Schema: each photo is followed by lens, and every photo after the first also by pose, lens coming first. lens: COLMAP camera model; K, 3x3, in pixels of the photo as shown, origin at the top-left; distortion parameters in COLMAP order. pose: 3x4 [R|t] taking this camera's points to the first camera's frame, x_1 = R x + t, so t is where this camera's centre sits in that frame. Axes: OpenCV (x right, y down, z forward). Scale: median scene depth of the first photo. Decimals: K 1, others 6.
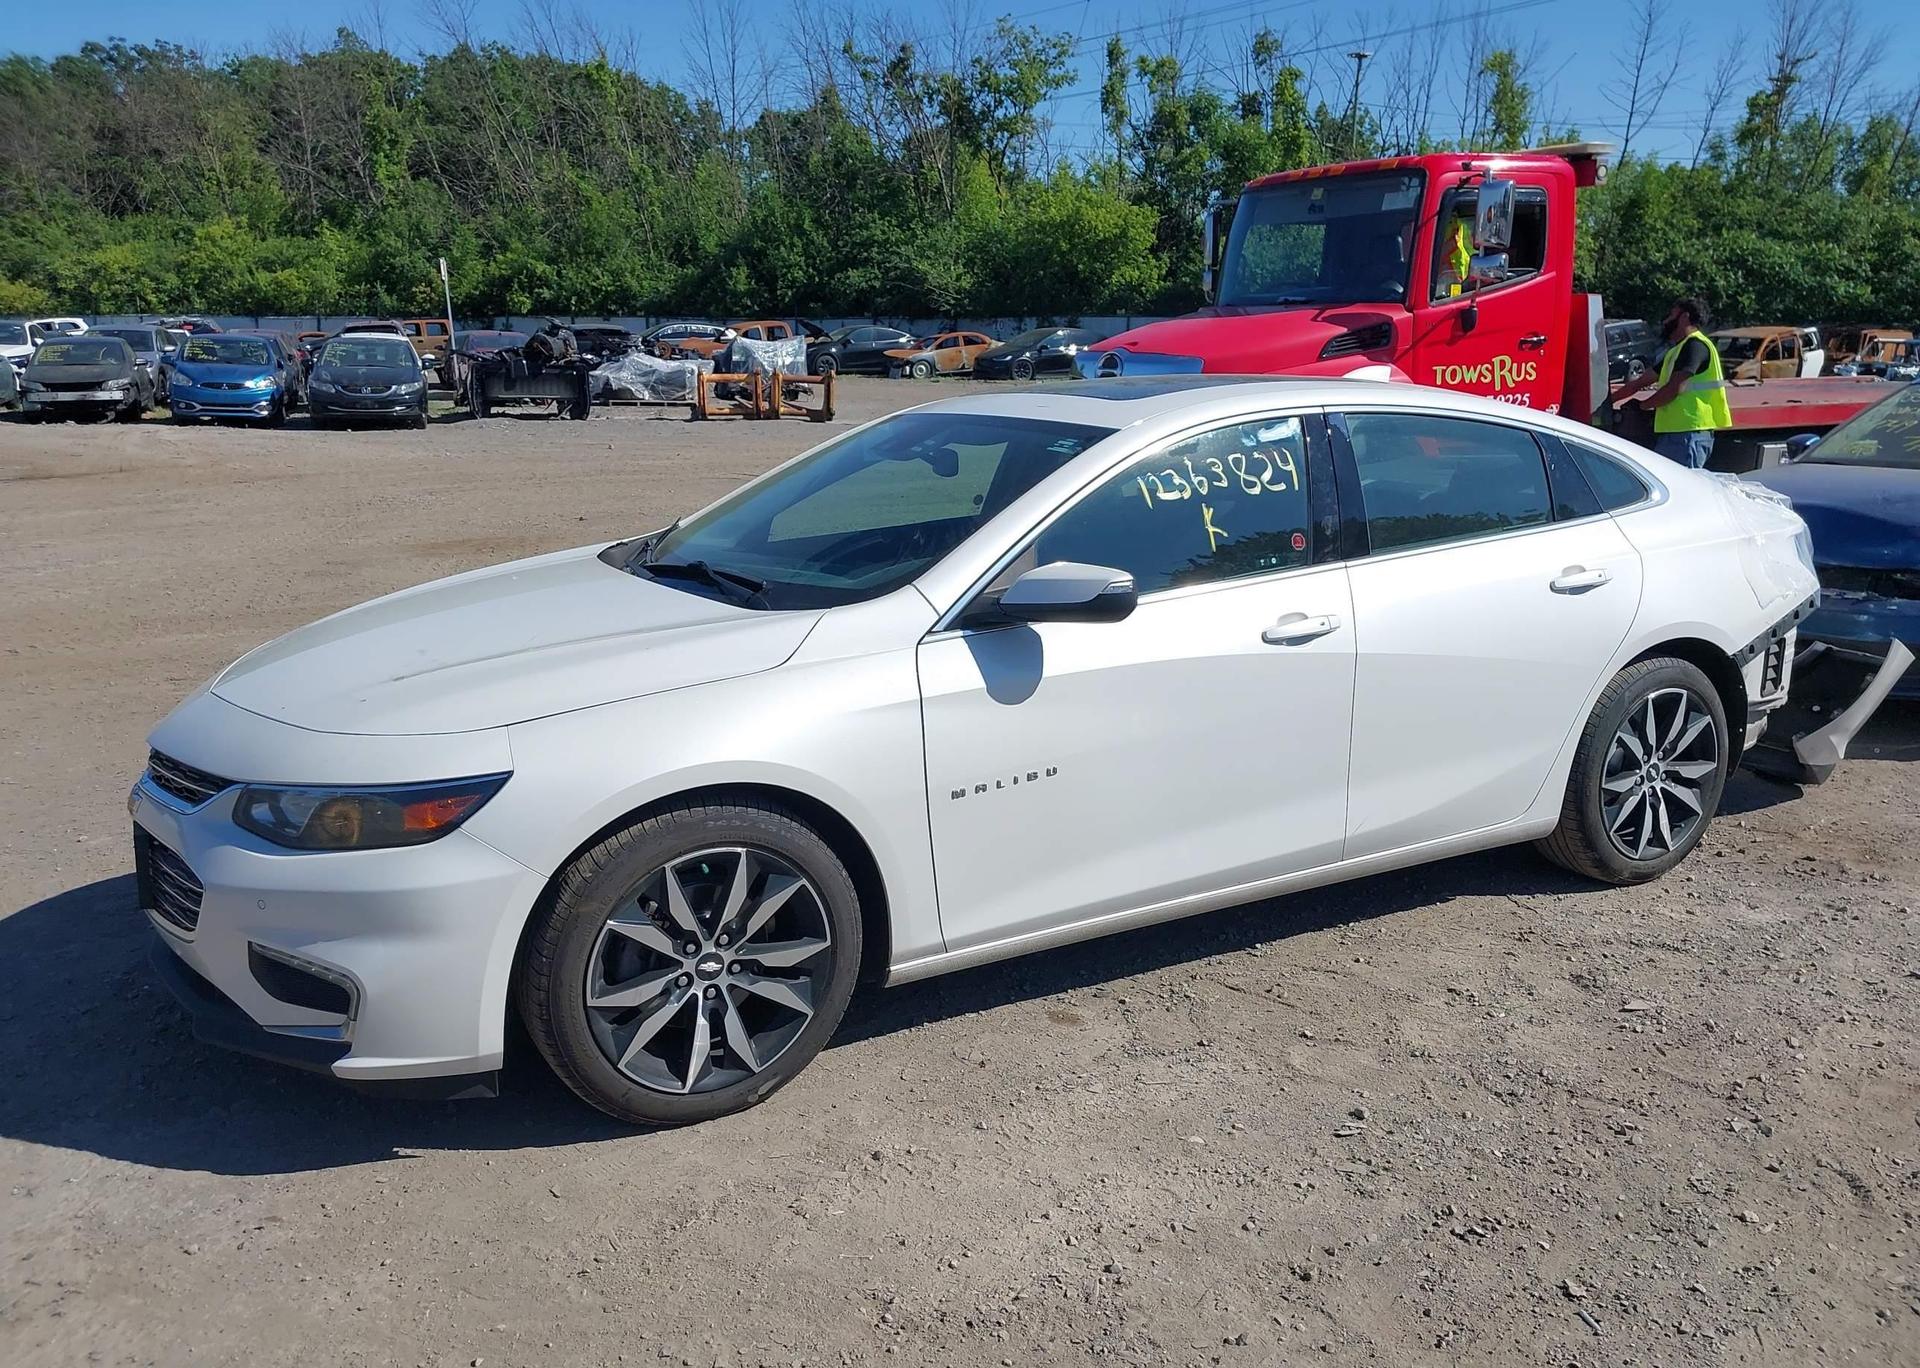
lens RADIAL K [[1411.0, 0, 995.3], [0, 1411.0, 641.2], [0, 0, 1]] dist [0.012447, -0.013108]
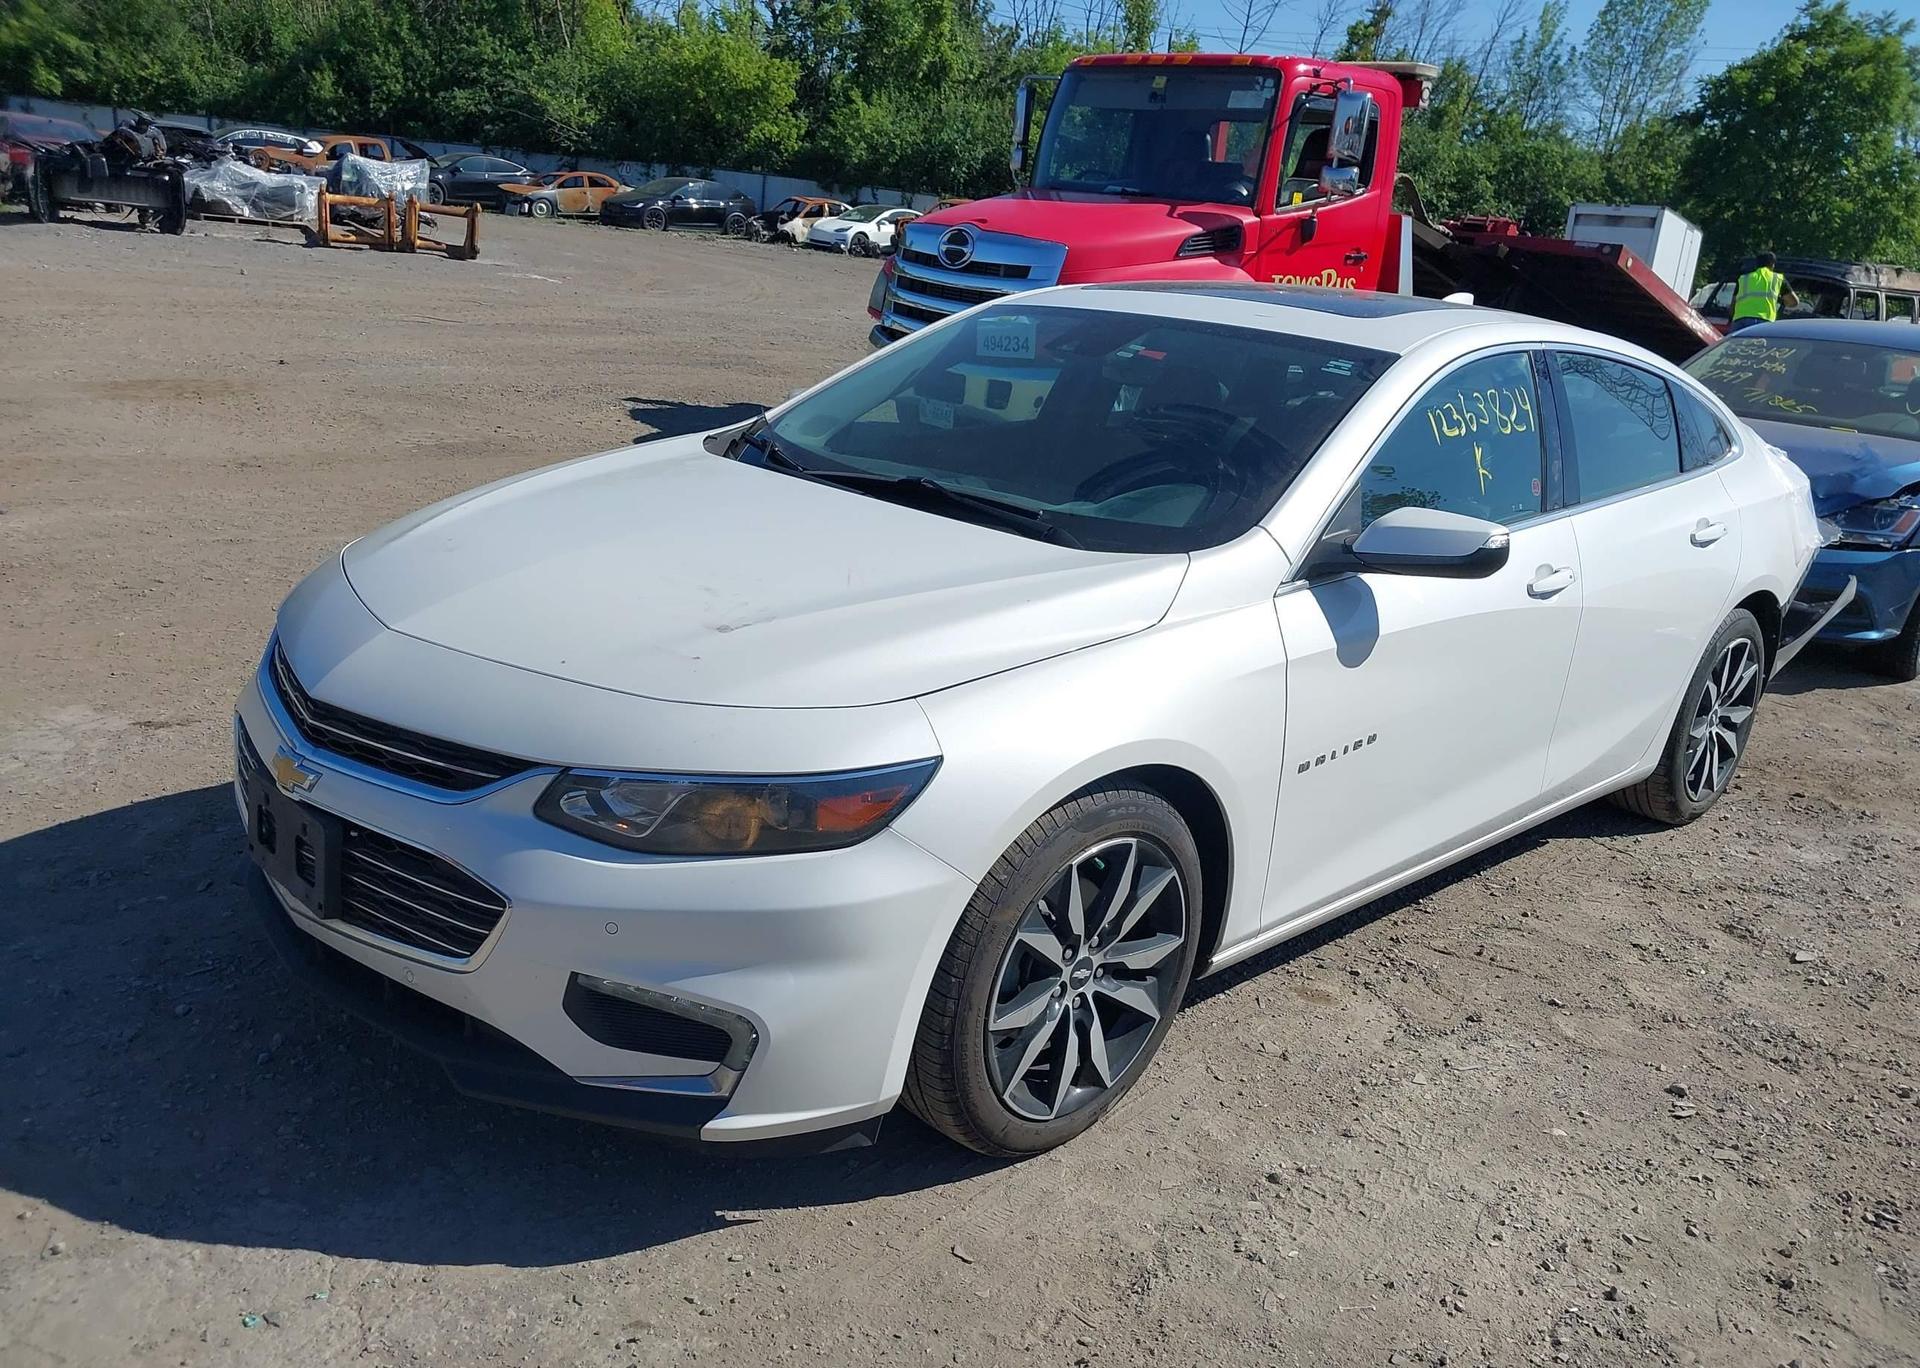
lens RADIAL K [[1390.8, 0, 957.8], [0, 1390.8, 643.5], [0, 0, 1]] dist [0.045329, -0.071175]
pose [[0.967831, 0.020909, 0.250729, -0.106093], [-0.044851, 0.994917, 0.090158, -0.008746], [-0.247570, -0.098503, 0.963850, 0.048838]]
